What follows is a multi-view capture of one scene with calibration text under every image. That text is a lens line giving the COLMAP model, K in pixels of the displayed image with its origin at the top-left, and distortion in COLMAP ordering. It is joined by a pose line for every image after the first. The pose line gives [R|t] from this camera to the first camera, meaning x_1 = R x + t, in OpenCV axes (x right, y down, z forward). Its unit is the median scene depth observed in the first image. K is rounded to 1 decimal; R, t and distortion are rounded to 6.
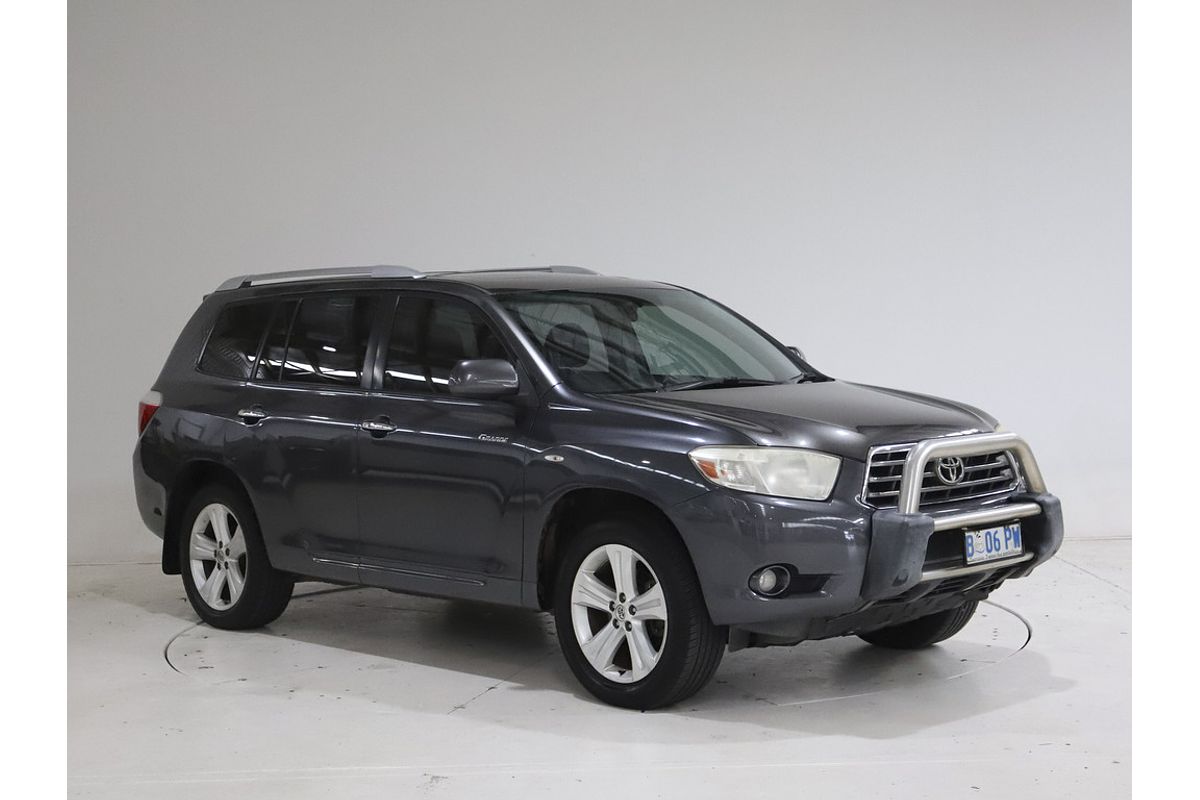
lens RADIAL K [[1730.9, 0, 595.9], [0, 1730.9, 401.2], [0, 0, 1]] dist [0.093985, 0.000000]
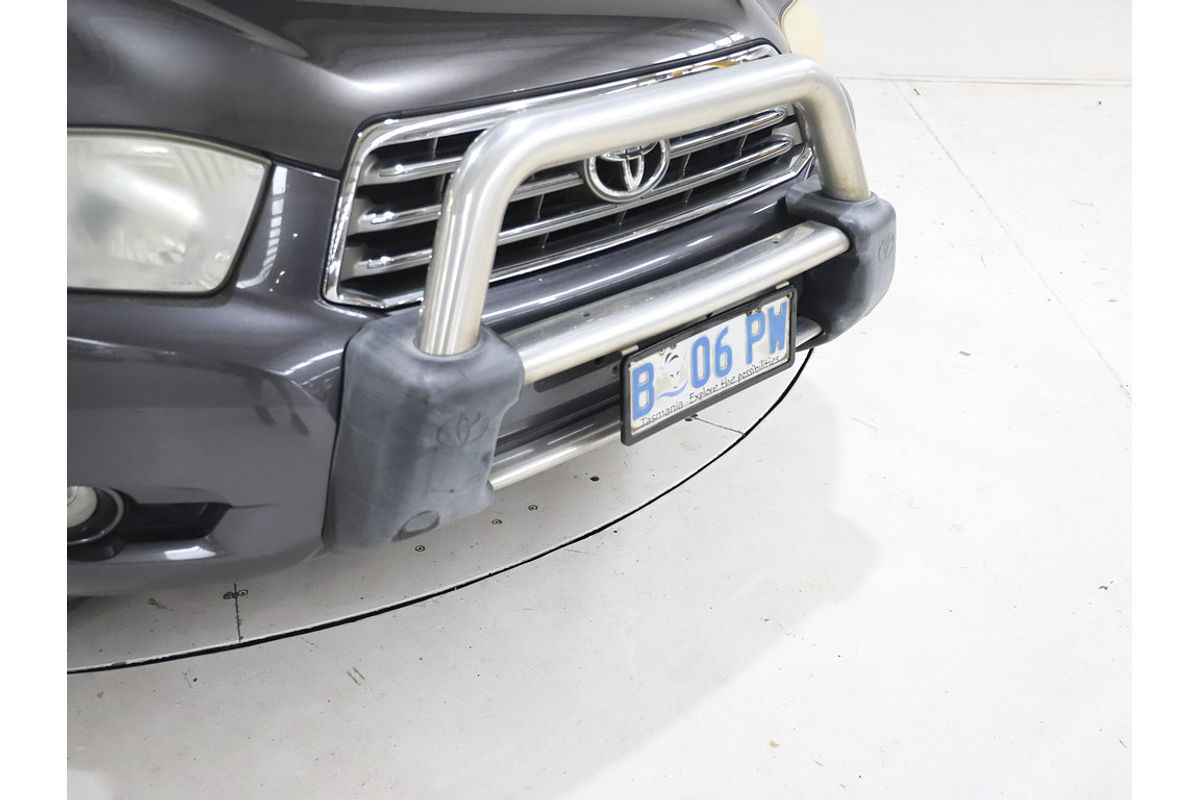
lens RADIAL K [[1085.4, 0, 609.0], [0, 1085.4, 396.3], [0, 0, 1]] dist [-0.008495, 0.000352]
pose [[0.999367, 0.028252, 0.021631, 0.197343], [-0.034939, 0.894215, 0.446273, -0.021561], [-0.006735, -0.446746, 0.894635, 0.765855]]
